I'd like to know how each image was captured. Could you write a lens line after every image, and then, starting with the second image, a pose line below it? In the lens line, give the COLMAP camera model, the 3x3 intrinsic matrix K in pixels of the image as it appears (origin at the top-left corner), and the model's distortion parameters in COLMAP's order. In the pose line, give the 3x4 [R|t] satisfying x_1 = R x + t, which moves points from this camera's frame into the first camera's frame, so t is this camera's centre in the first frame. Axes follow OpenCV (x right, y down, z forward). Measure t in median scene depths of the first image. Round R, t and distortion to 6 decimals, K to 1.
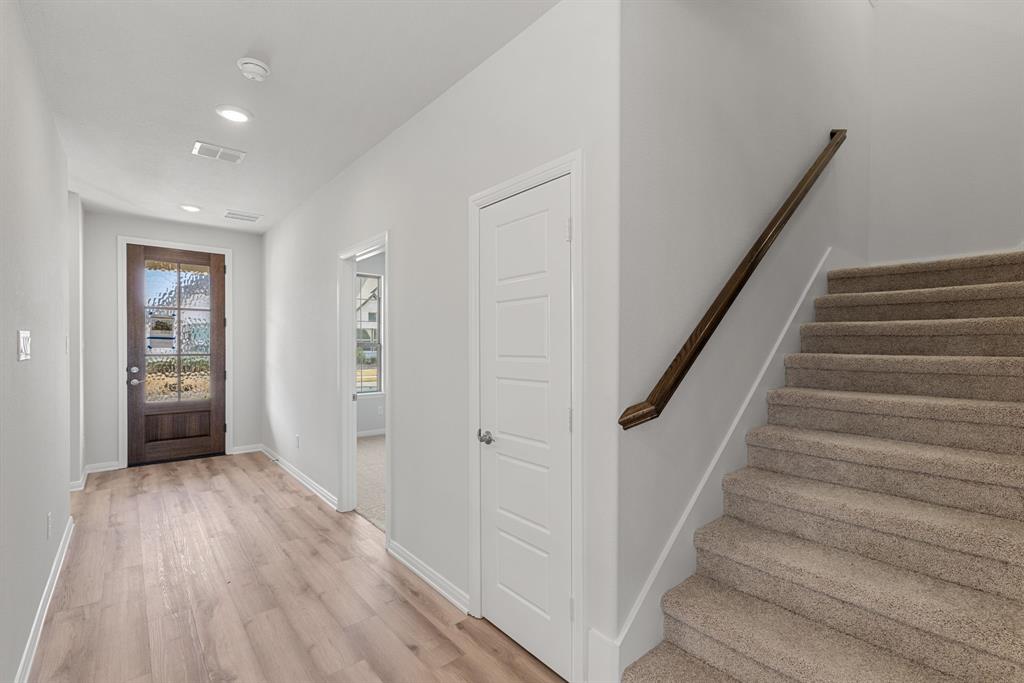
lens RADIAL K [[446.5, 0, 504.6], [0, 446.5, 348.8], [0, 0, 1]] dist [0.003783, -0.000130]
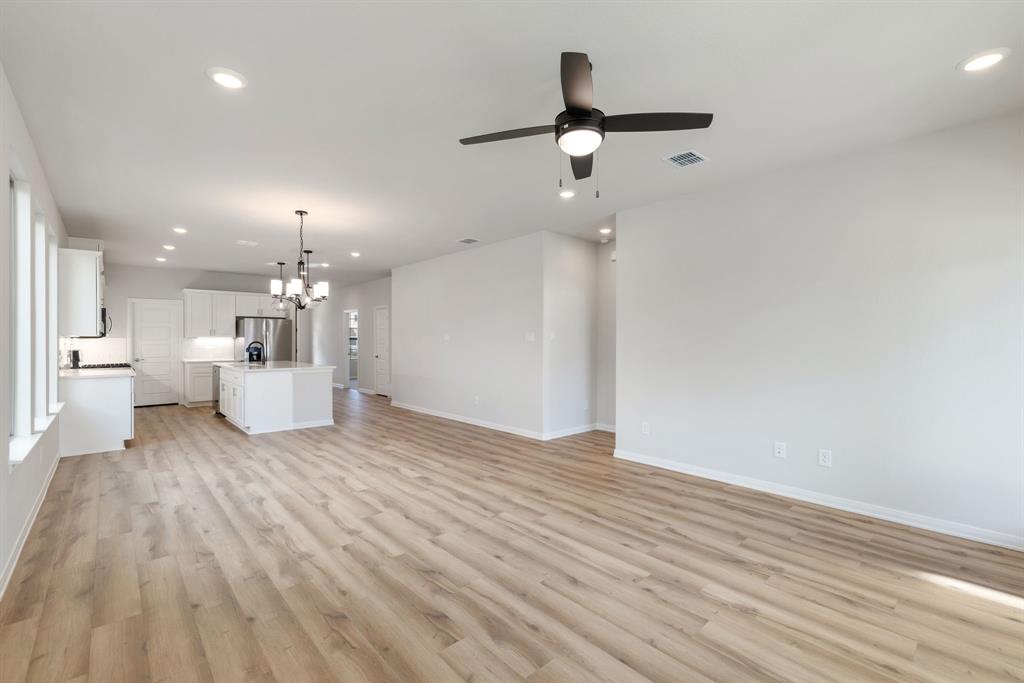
lens RADIAL K [[446.5, 0, 515.7], [0, 446.5, 343.8], [0, 0, 1]] dist [0.003783, -0.000130]
pose [[0.998817, -0.003404, 0.048502, 0.566856], [0.003689, 0.999977, -0.005775, 0.042538], [-0.048481, 0.005947, 0.998806, -1.804026]]
